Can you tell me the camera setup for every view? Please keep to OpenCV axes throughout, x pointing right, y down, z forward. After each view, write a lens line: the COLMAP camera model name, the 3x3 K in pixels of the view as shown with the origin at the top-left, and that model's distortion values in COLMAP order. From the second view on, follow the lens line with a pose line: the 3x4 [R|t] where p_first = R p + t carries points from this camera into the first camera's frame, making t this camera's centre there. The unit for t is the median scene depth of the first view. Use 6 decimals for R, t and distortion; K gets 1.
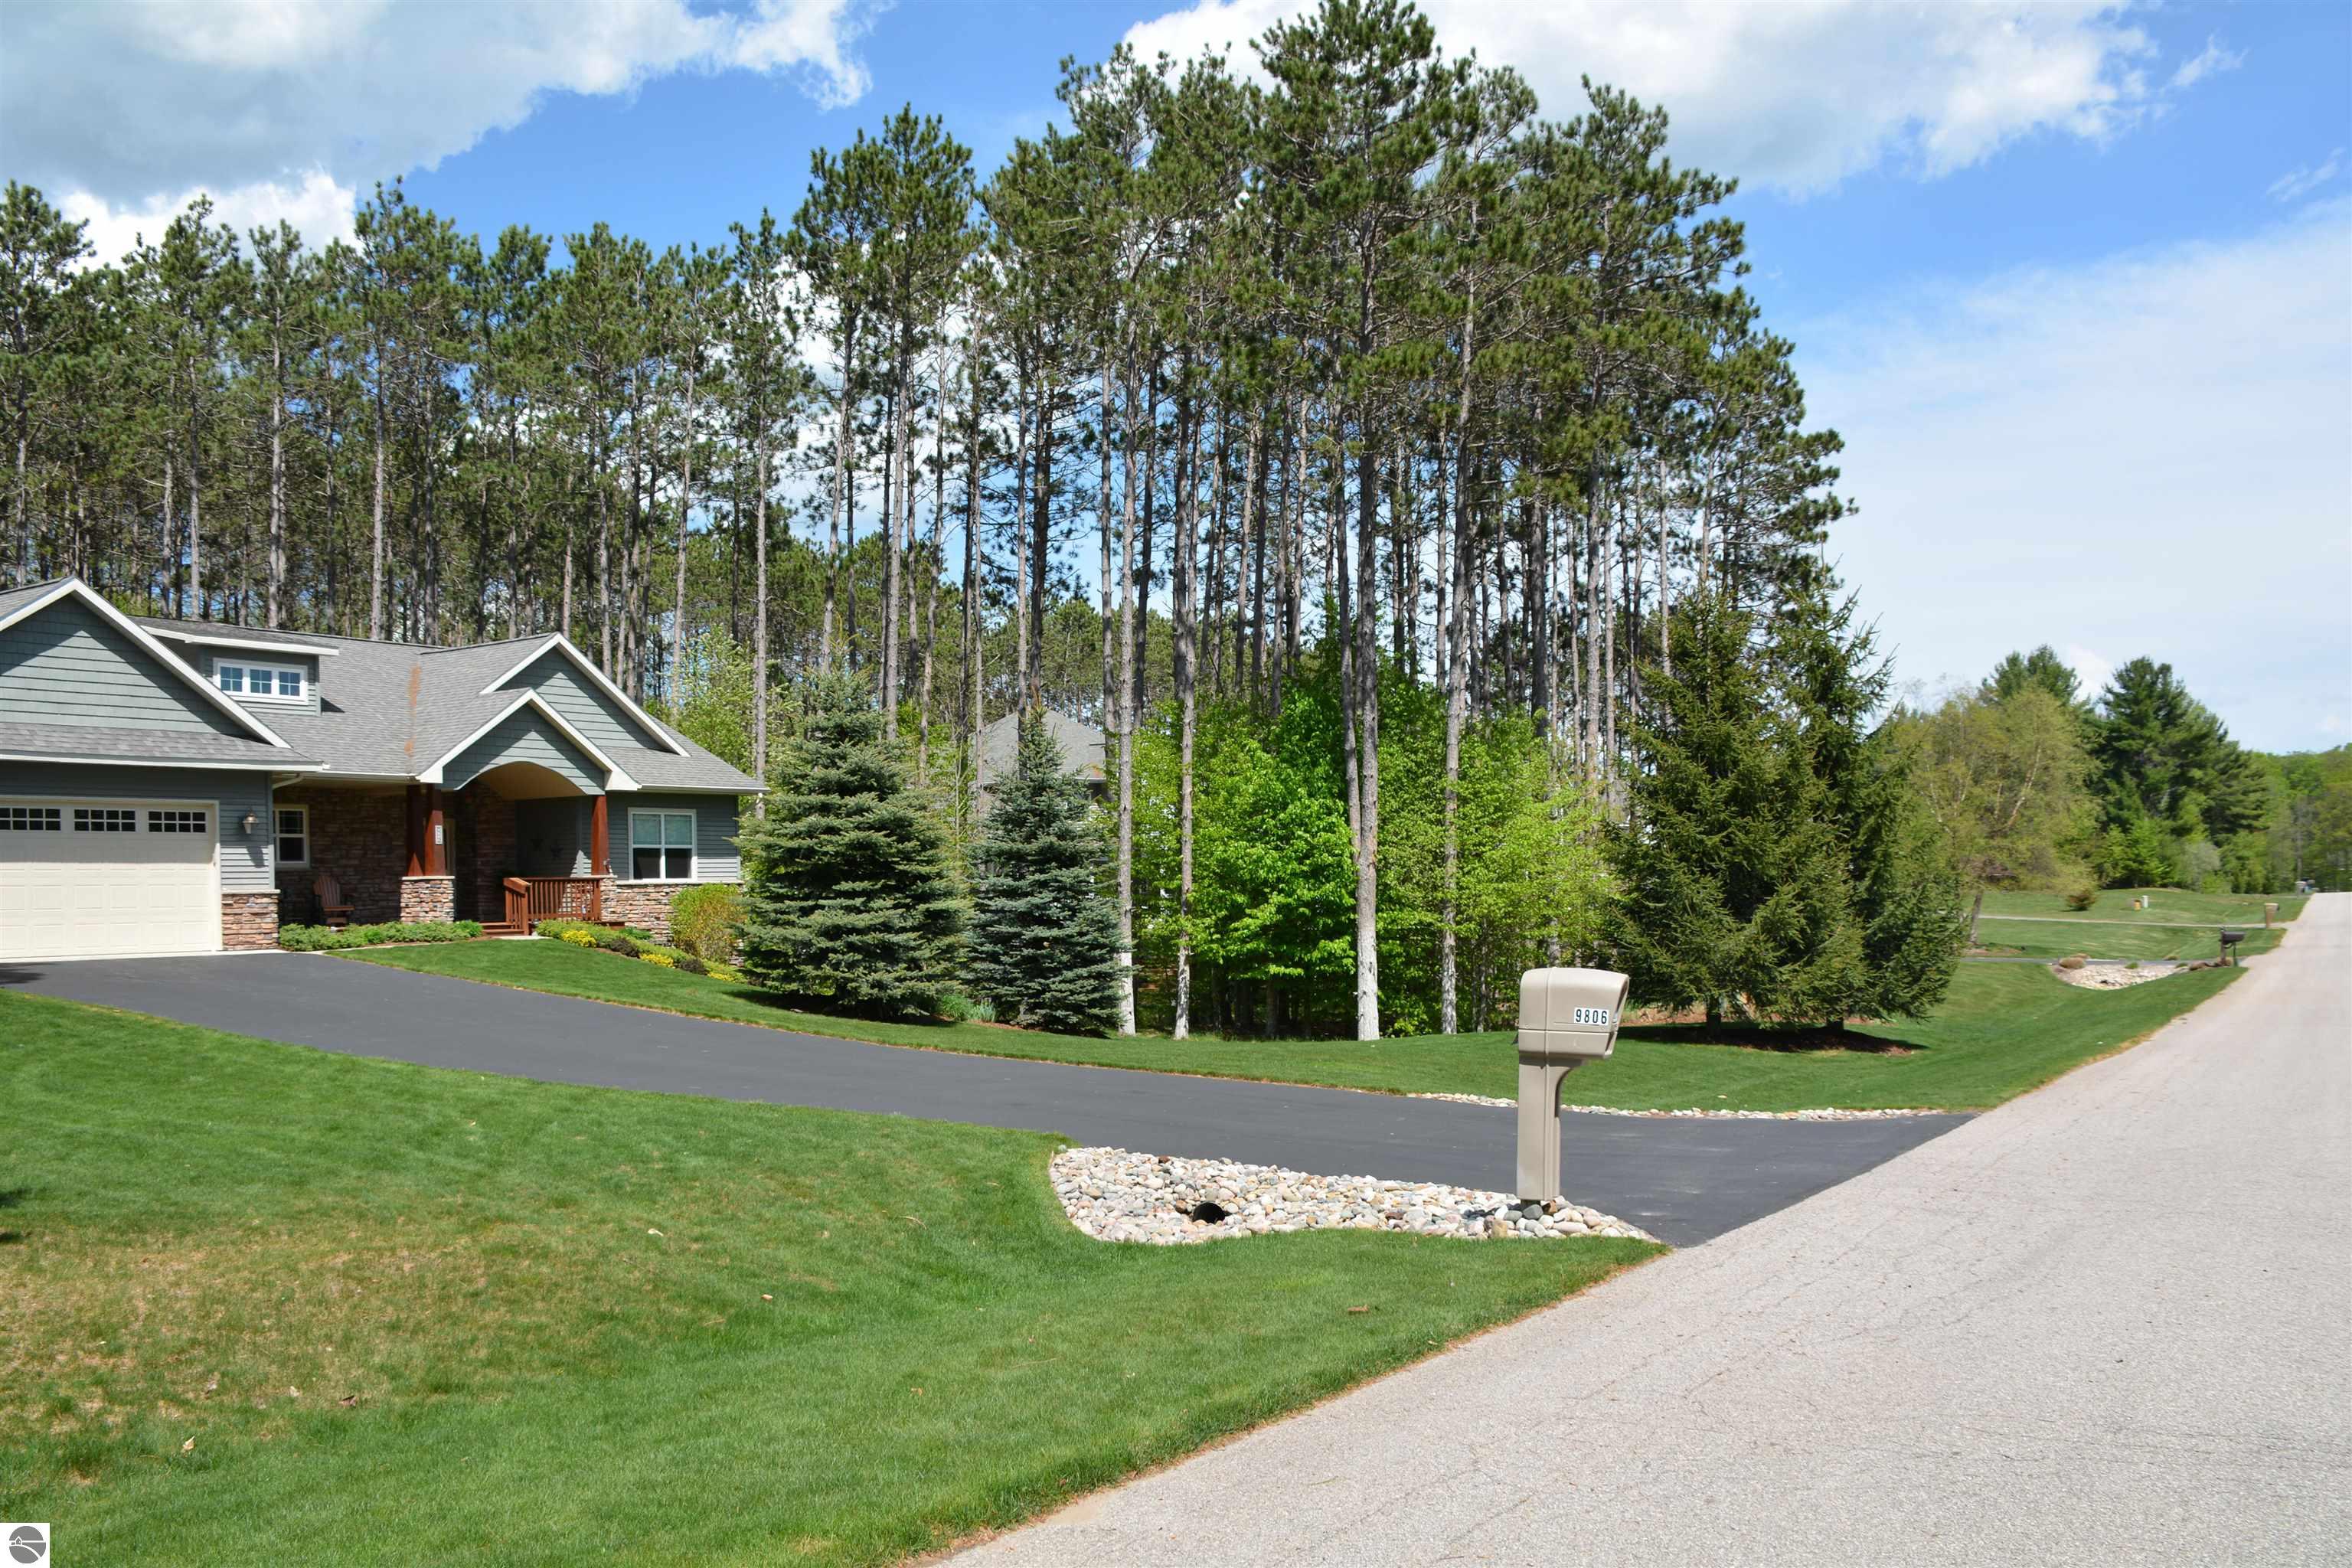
lens RADIAL K [[2000.3, 0, 1178.4], [0, 2000.3, 871.0], [0, 0, 1]] dist [-0.117708, 0.107252]
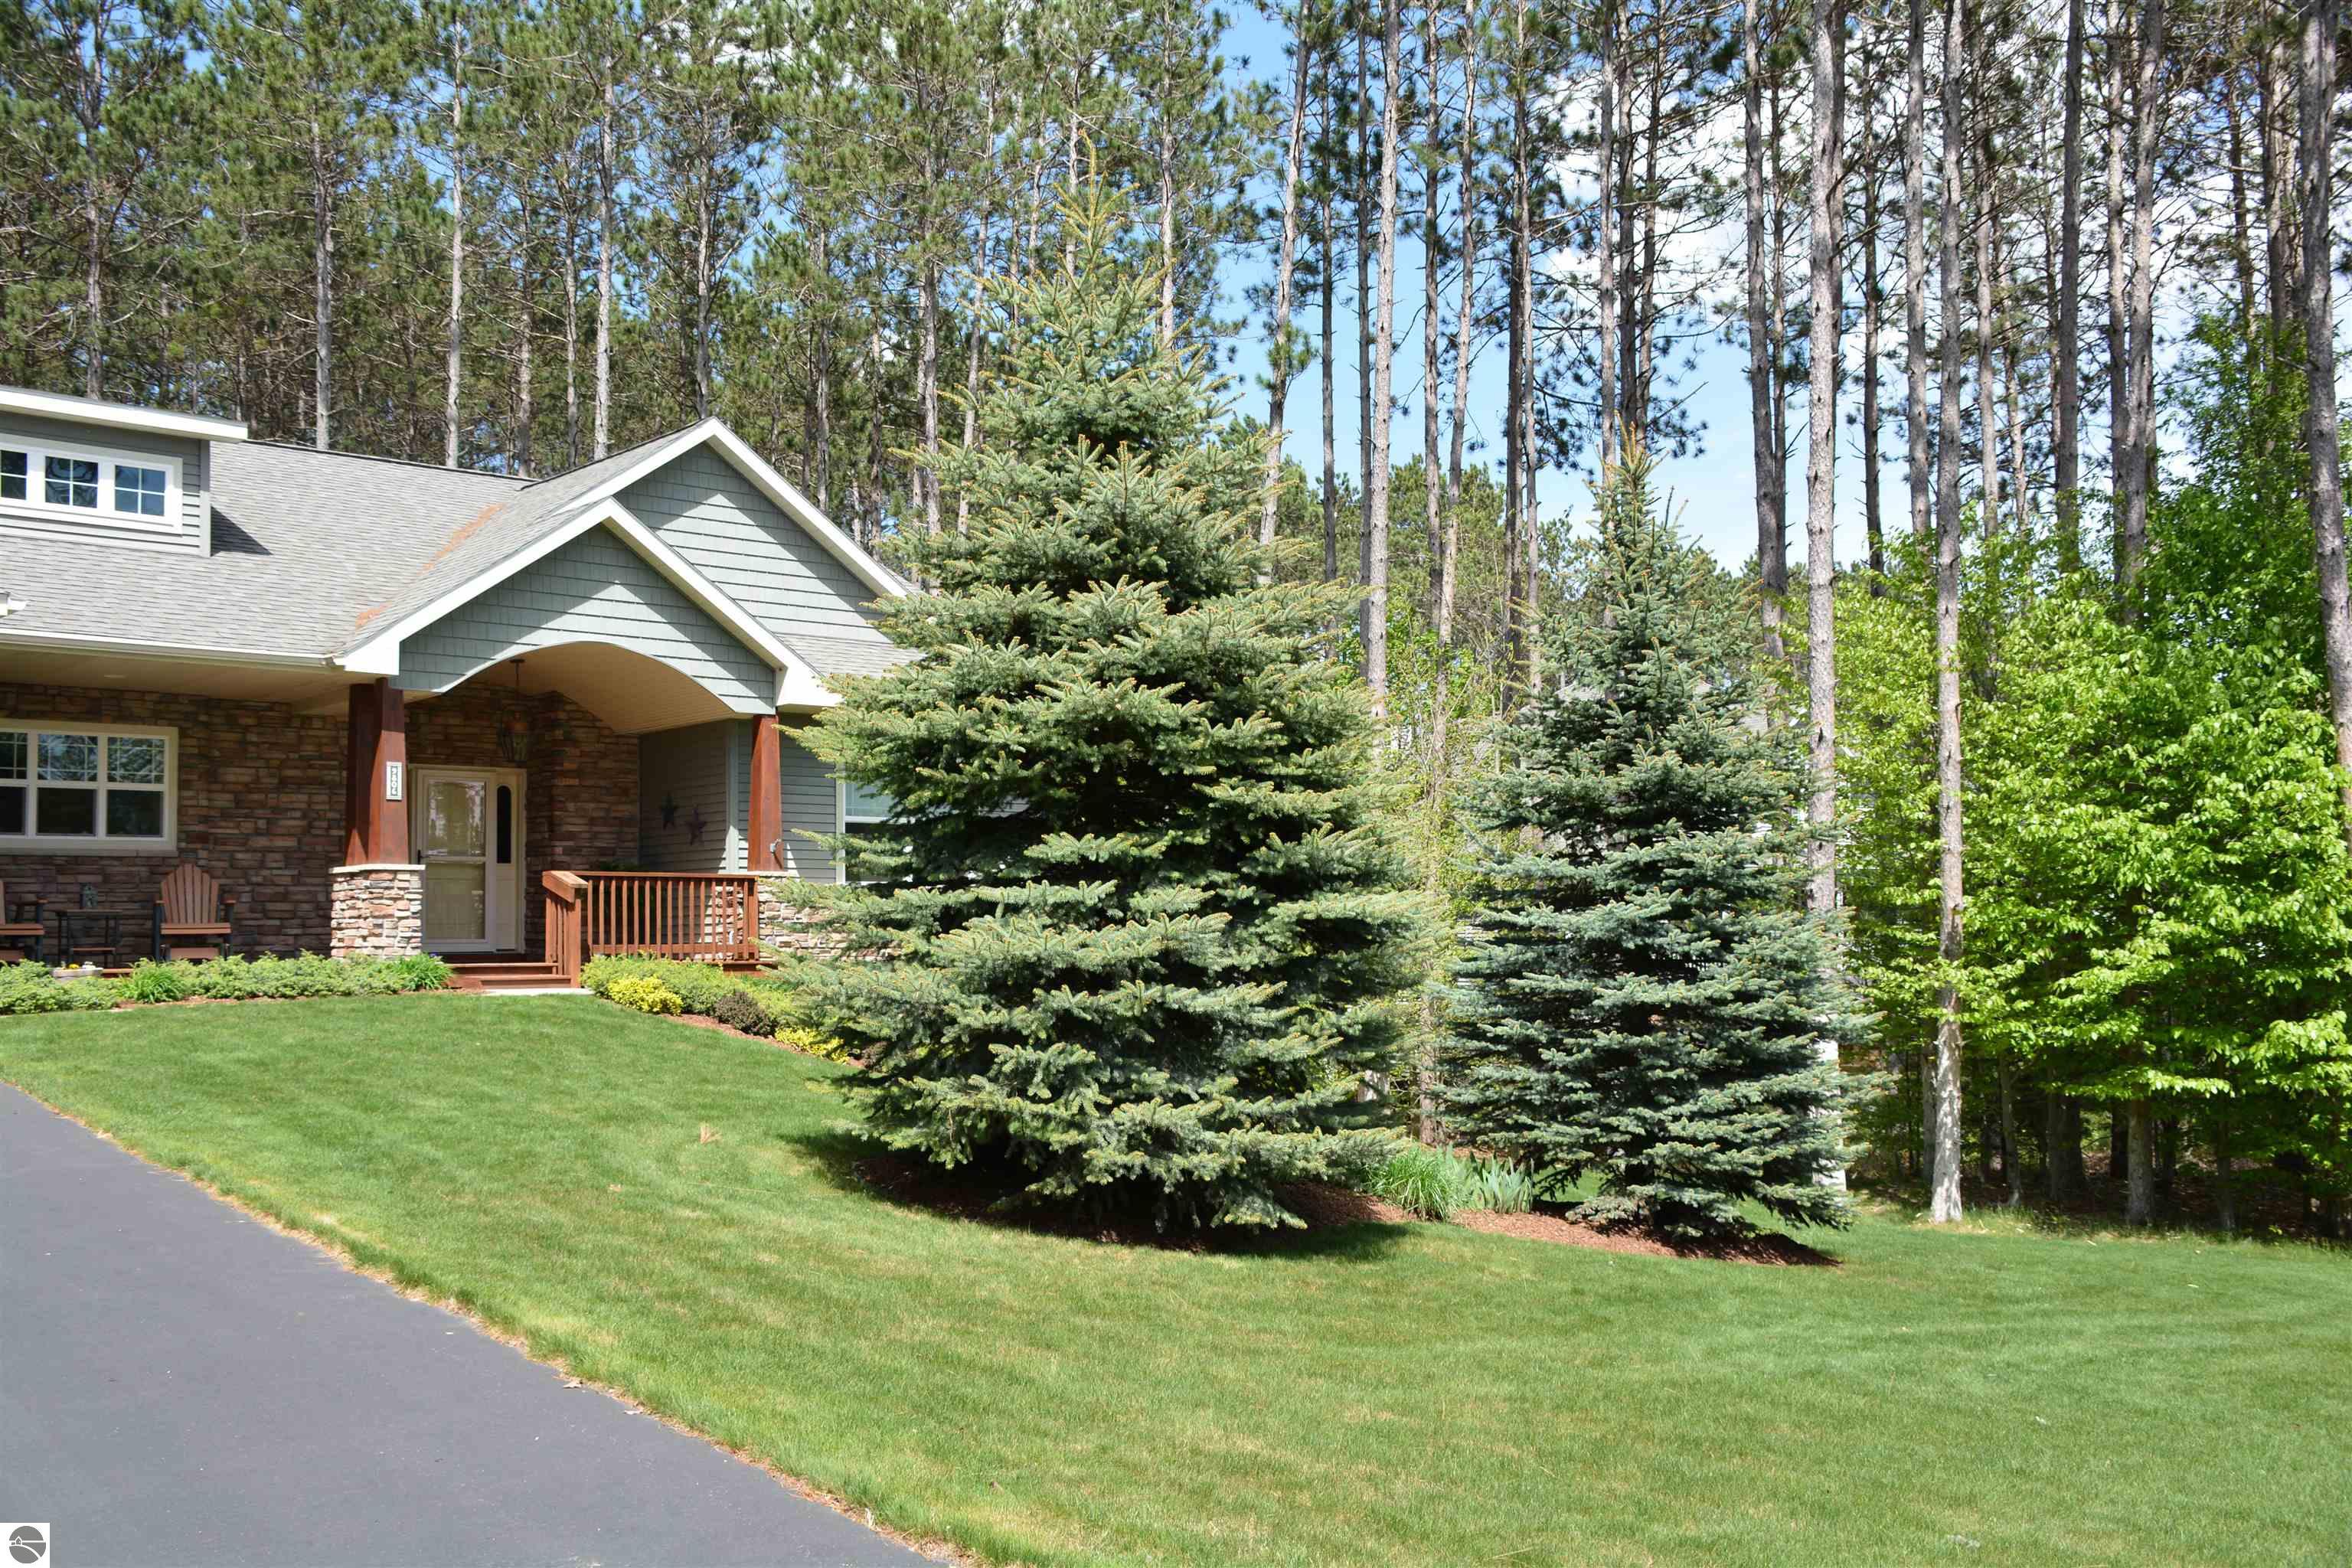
lens RADIAL K [[2275.2, 0, 1177.0], [0, 2275.2, 799.0], [0, 0, 1]] dist [-0.062528, 0.302128]
pose [[0.962942, -0.011413, -0.269467, -0.035458], [-0.003664, 0.998459, -0.055379, 0.017764], [0.269684, 0.054314, 0.961416, 0.533857]]
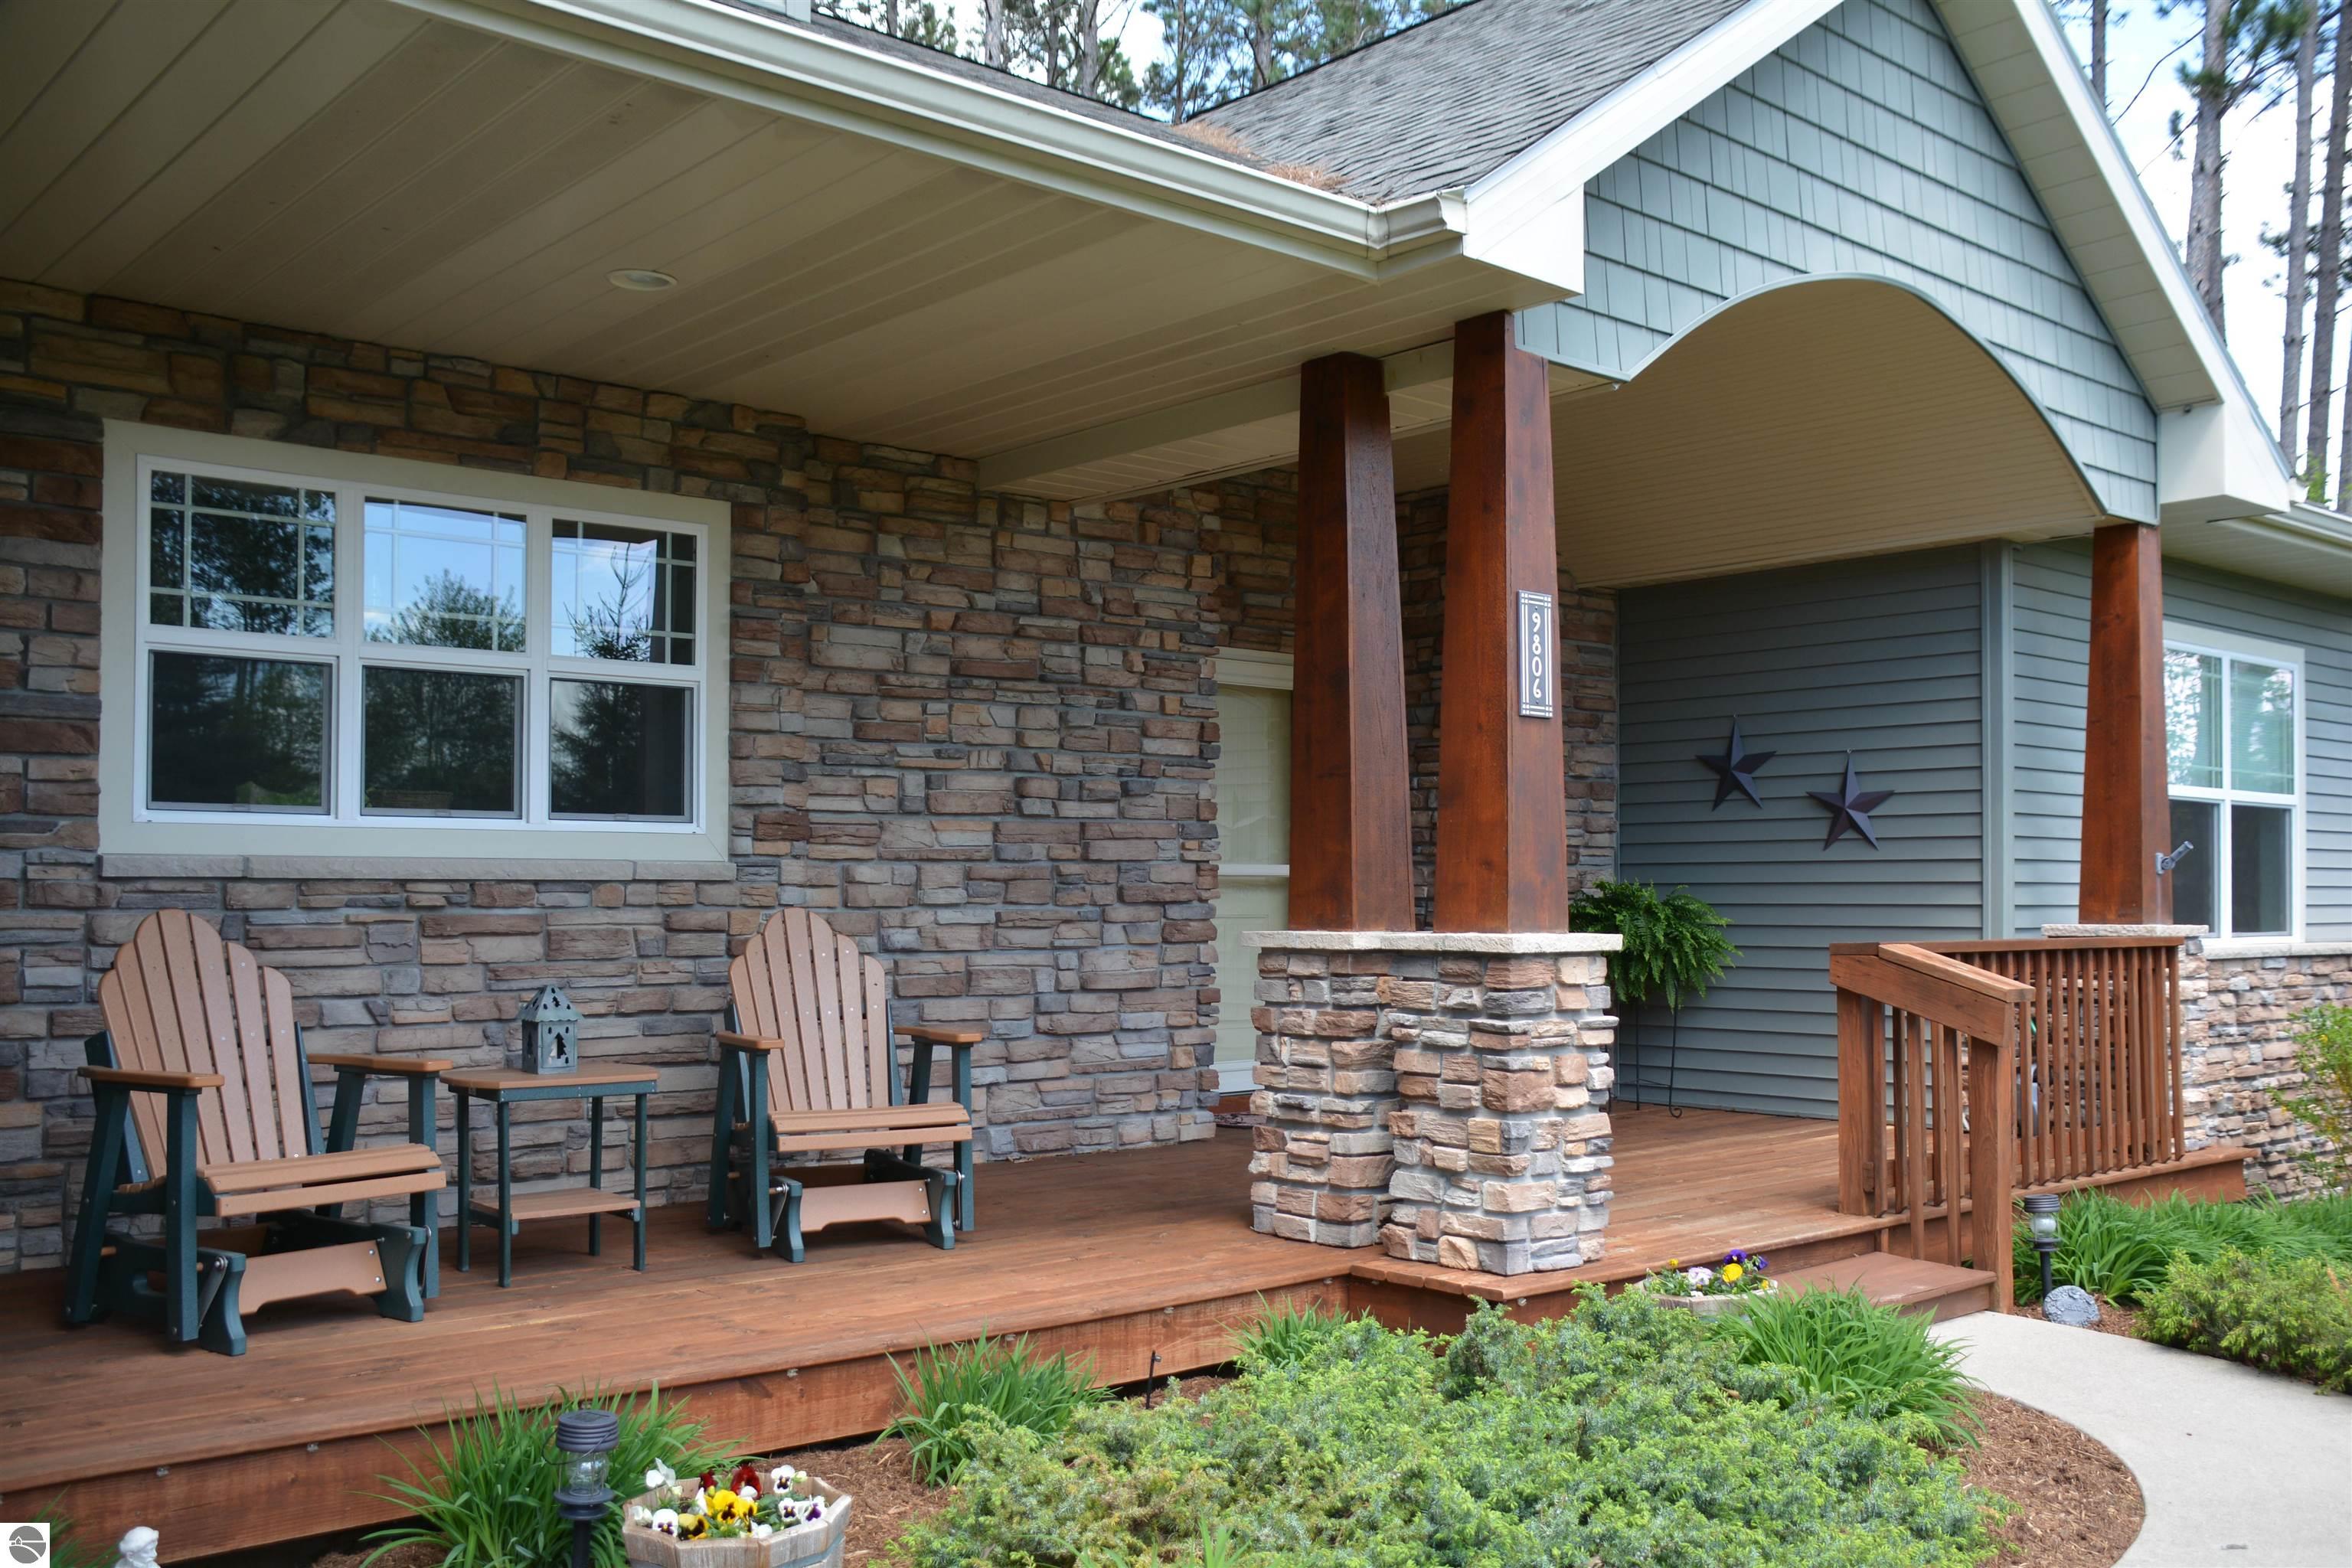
lens RADIAL K [[2062.5, 0, 1173.7], [0, 2062.5, 858.1], [0, 0, 1]] dist [-0.083548, 0.132458]
pose [[0.963967, 0.015550, -0.265569, -0.377896], [-0.017813, 0.999823, -0.006113, -0.001603], [0.265427, 0.010623, 0.964073, 0.886482]]
